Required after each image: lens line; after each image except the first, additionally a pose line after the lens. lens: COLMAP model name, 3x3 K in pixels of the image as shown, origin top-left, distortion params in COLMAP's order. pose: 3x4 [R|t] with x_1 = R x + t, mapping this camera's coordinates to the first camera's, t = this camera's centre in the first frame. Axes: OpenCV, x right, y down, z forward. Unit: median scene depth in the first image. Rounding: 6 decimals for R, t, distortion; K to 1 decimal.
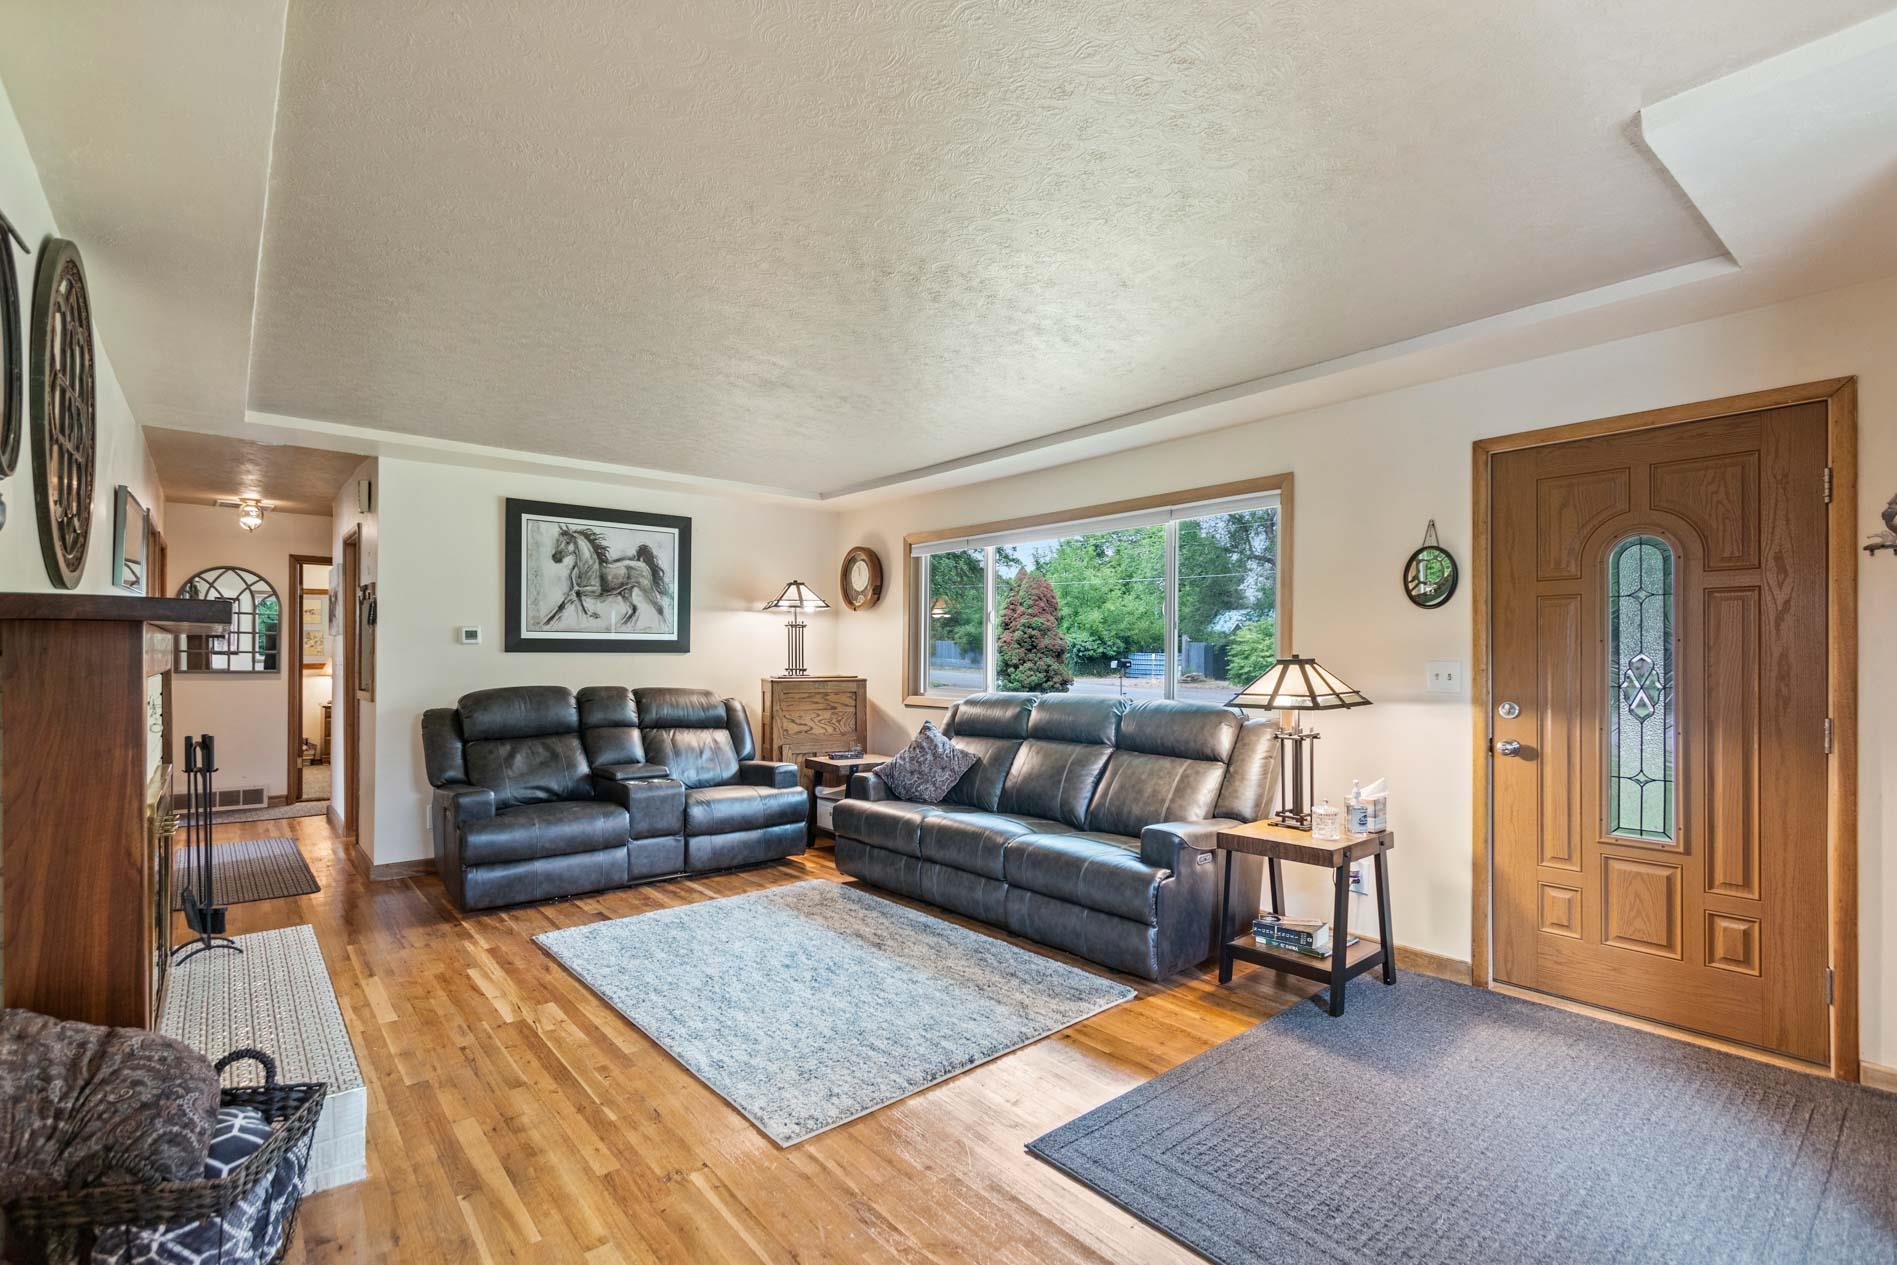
lens RADIAL K [[867.6, 0, 939.1], [0, 867.6, 646.4], [0, 0, 1]] dist [0.004065, -0.001026]
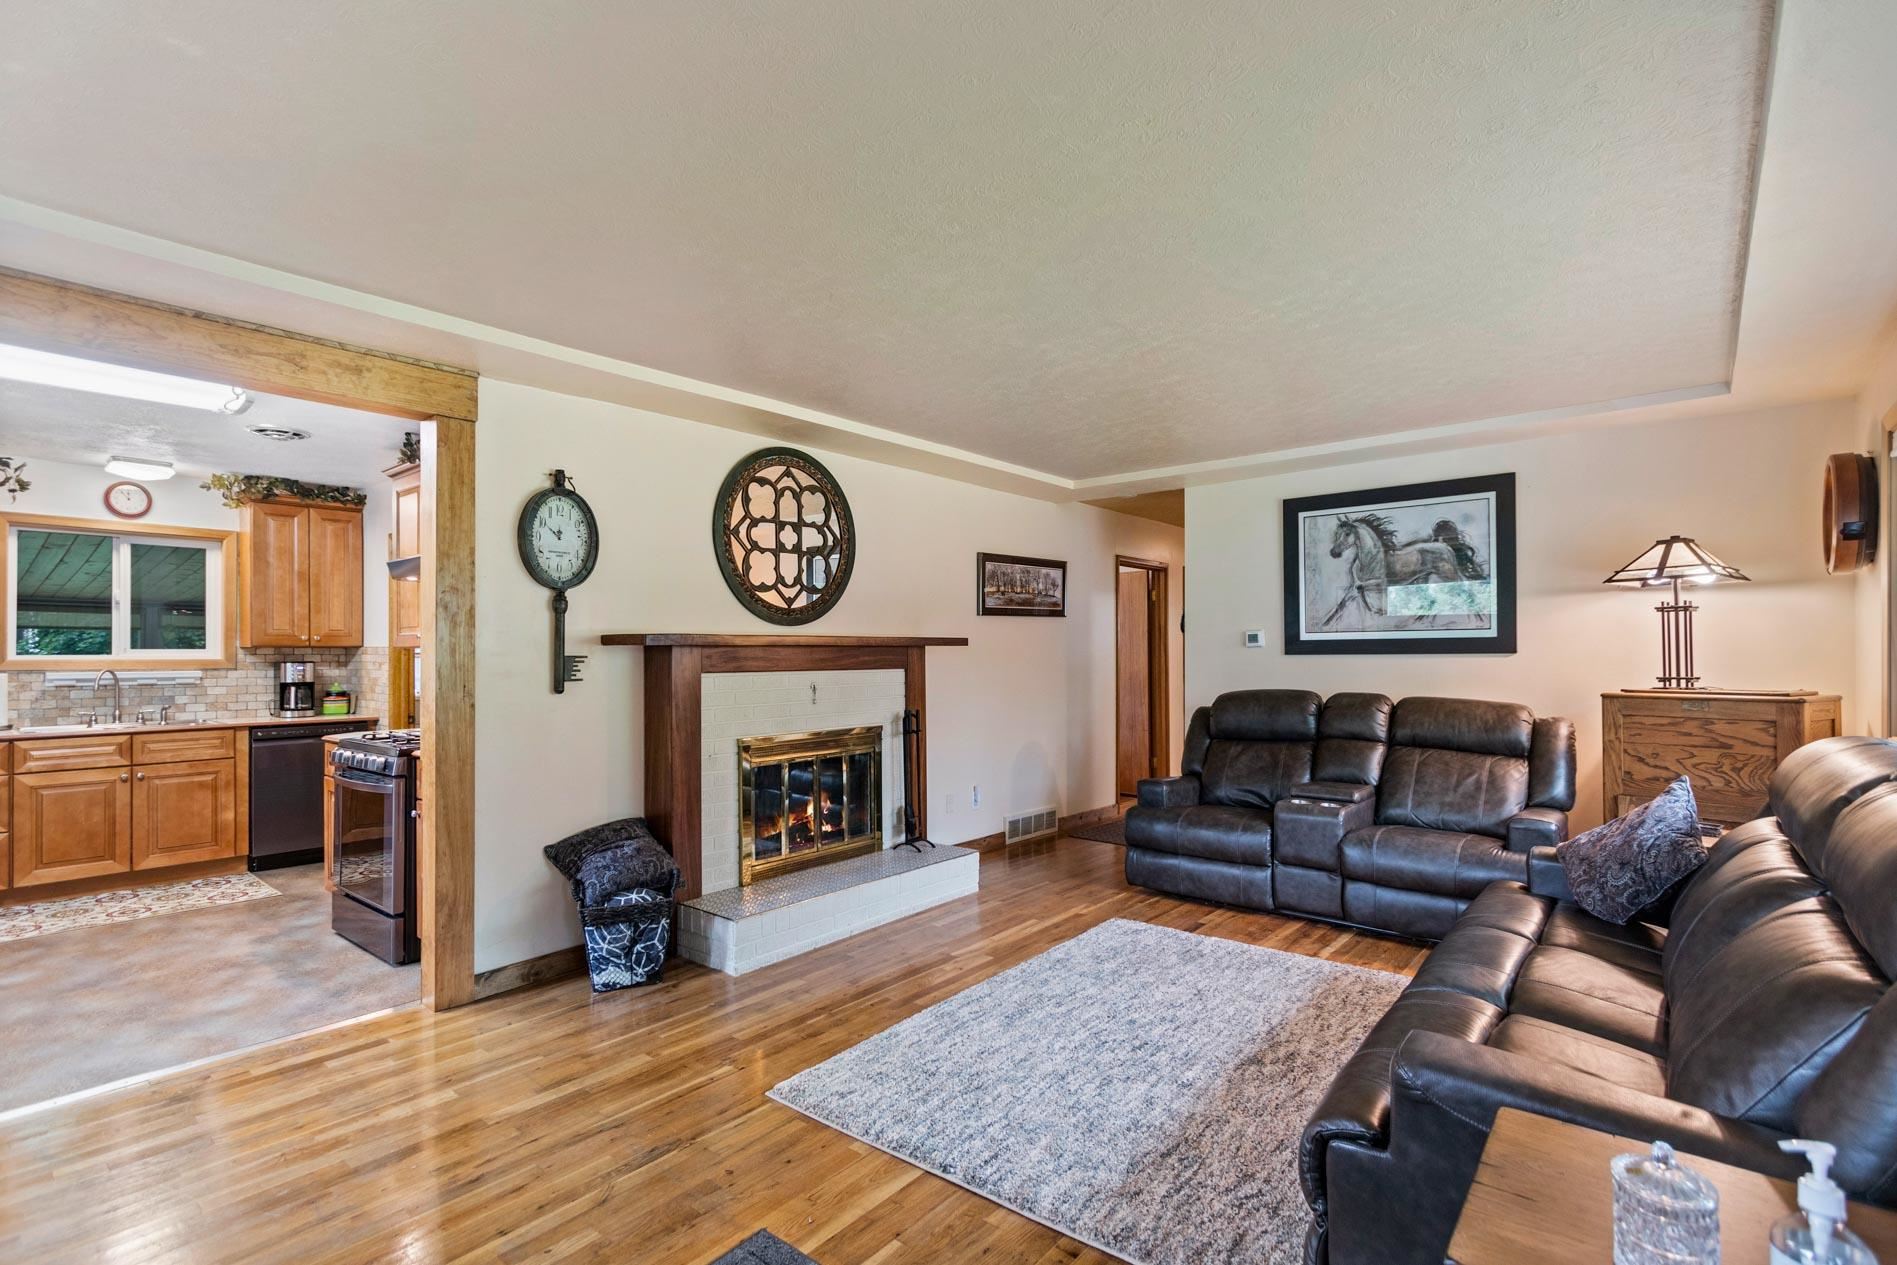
lens RADIAL K [[885.6, 0, 944.5], [0, 885.6, 646.7], [0, 0, 1]] dist [0.003550, -0.000152]
pose [[0.170373, -0.014246, -0.985277, 0.481265], [0.018118, 0.999772, -0.011322, 0.001869], [0.985213, -0.015922, 0.170592, 0.488202]]
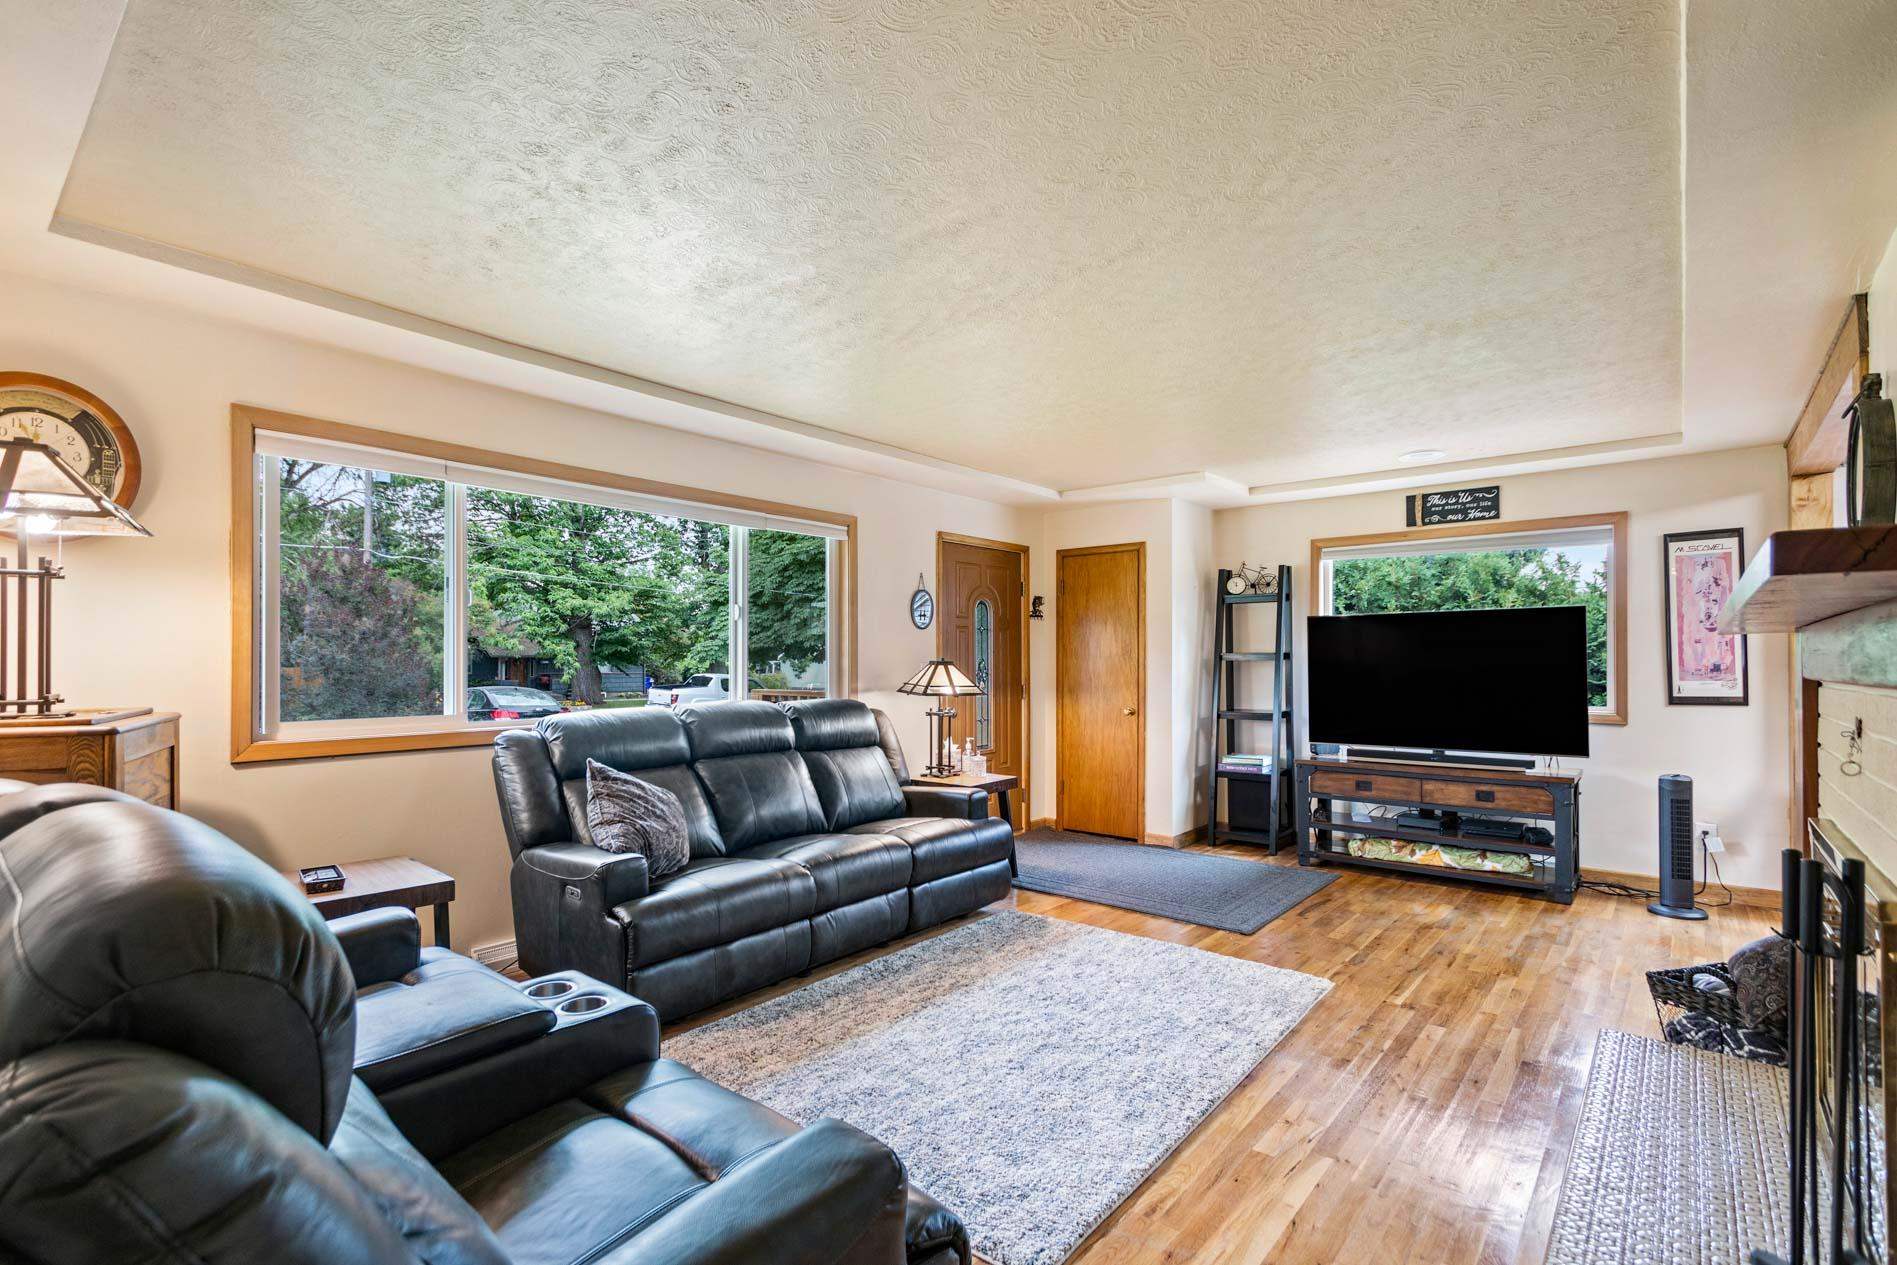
lens RADIAL K [[876.0, 0, 916.0], [0, 876.0, 657.5], [0, 0, 1]] dist [0.002580, -0.000082]
pose [[-0.159994, -0.001494, 0.987117, -0.738093], [-0.012477, 0.999922, -0.000508, 0.006839], [-0.987039, -0.012397, -0.160000, 0.926082]]
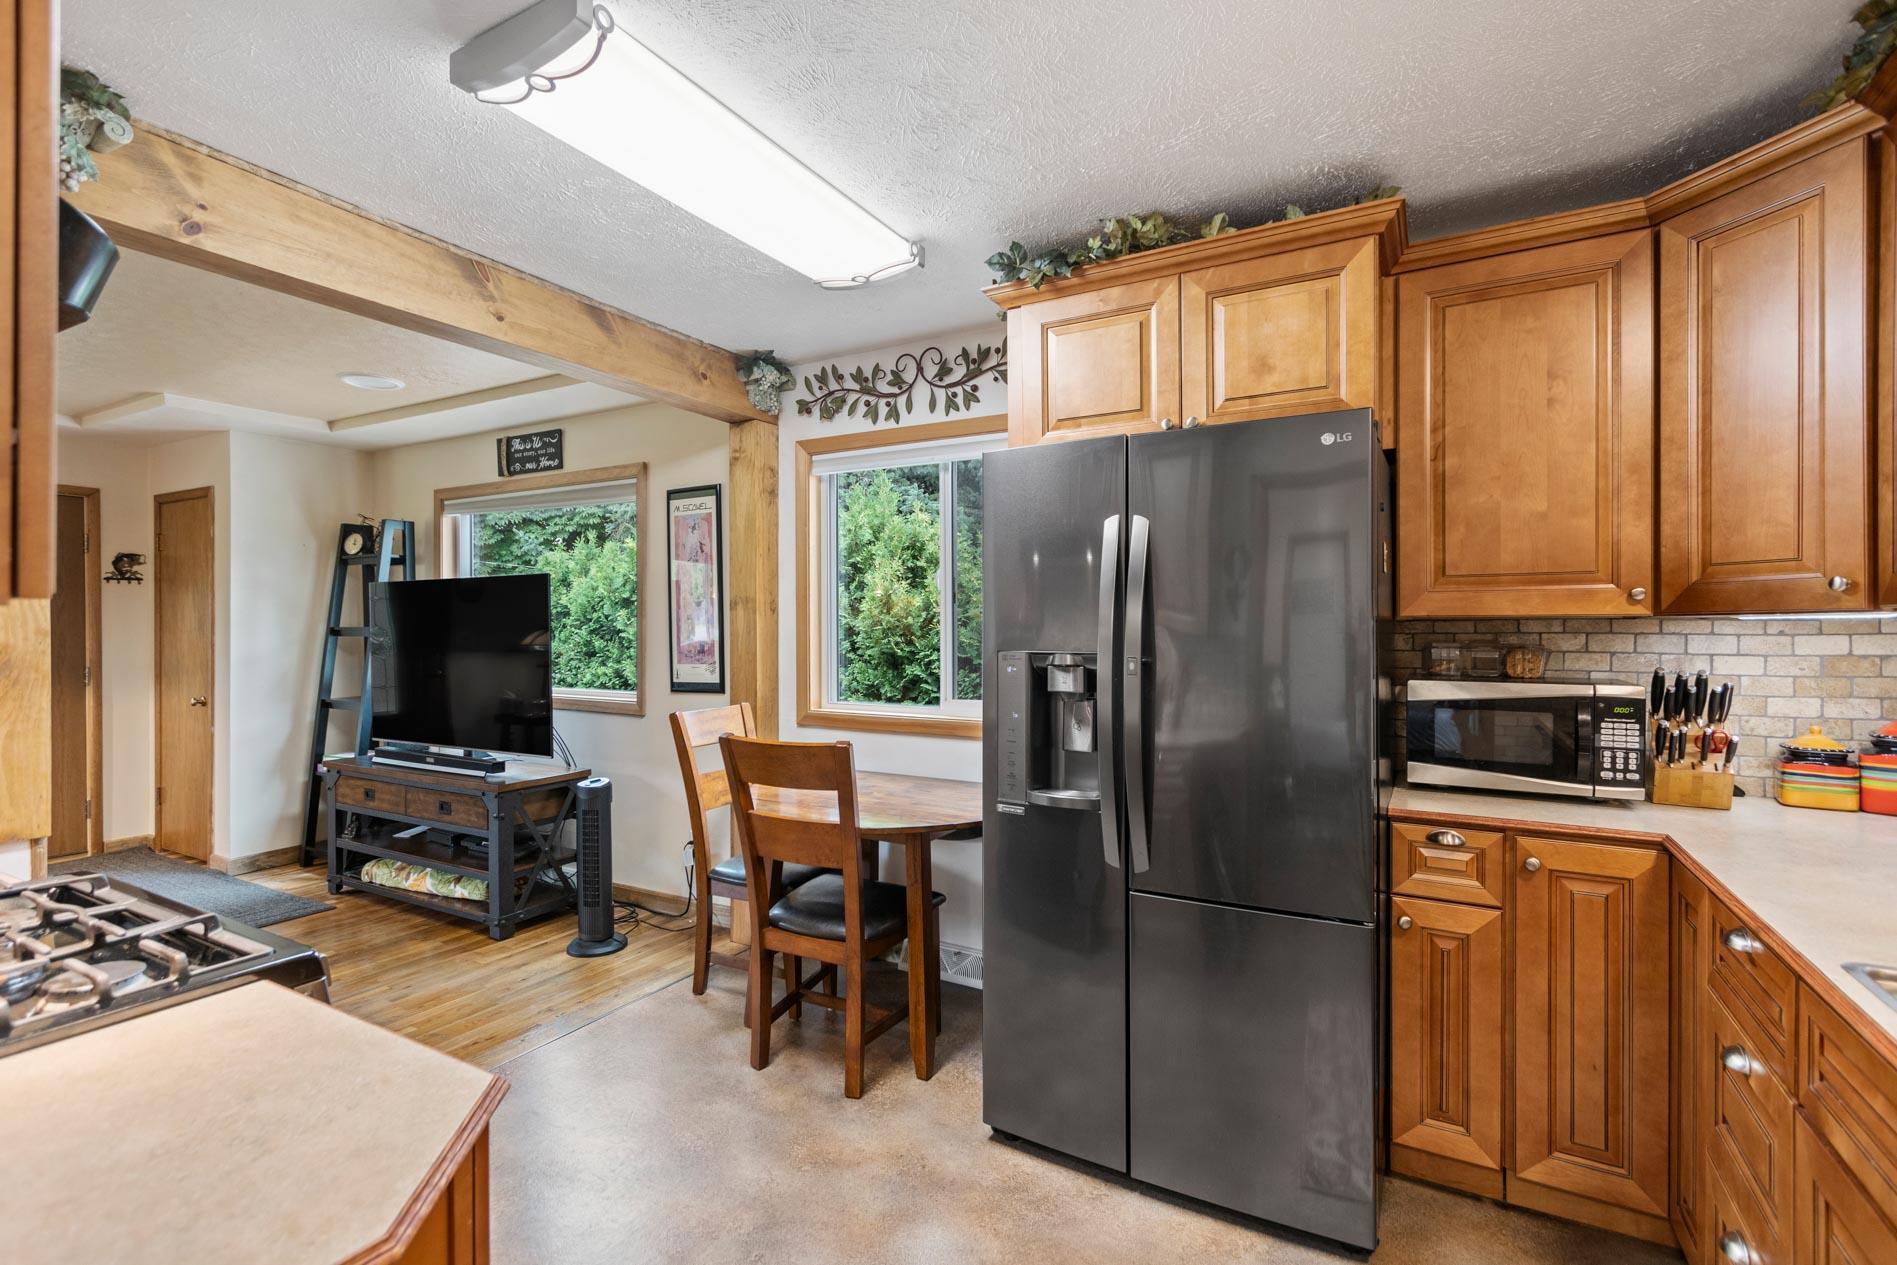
lens RADIAL K [[878.0, 0, 948.5], [0, 878.0, 632.5], [0, 0, 1]] dist [0.003685, -0.000141]
pose [[-0.349431, -0.013766, 0.936861, -0.776805], [-0.014535, 0.999851, 0.009270, -0.019753], [-0.936850, -0.010378, -0.349579, -0.032724]]
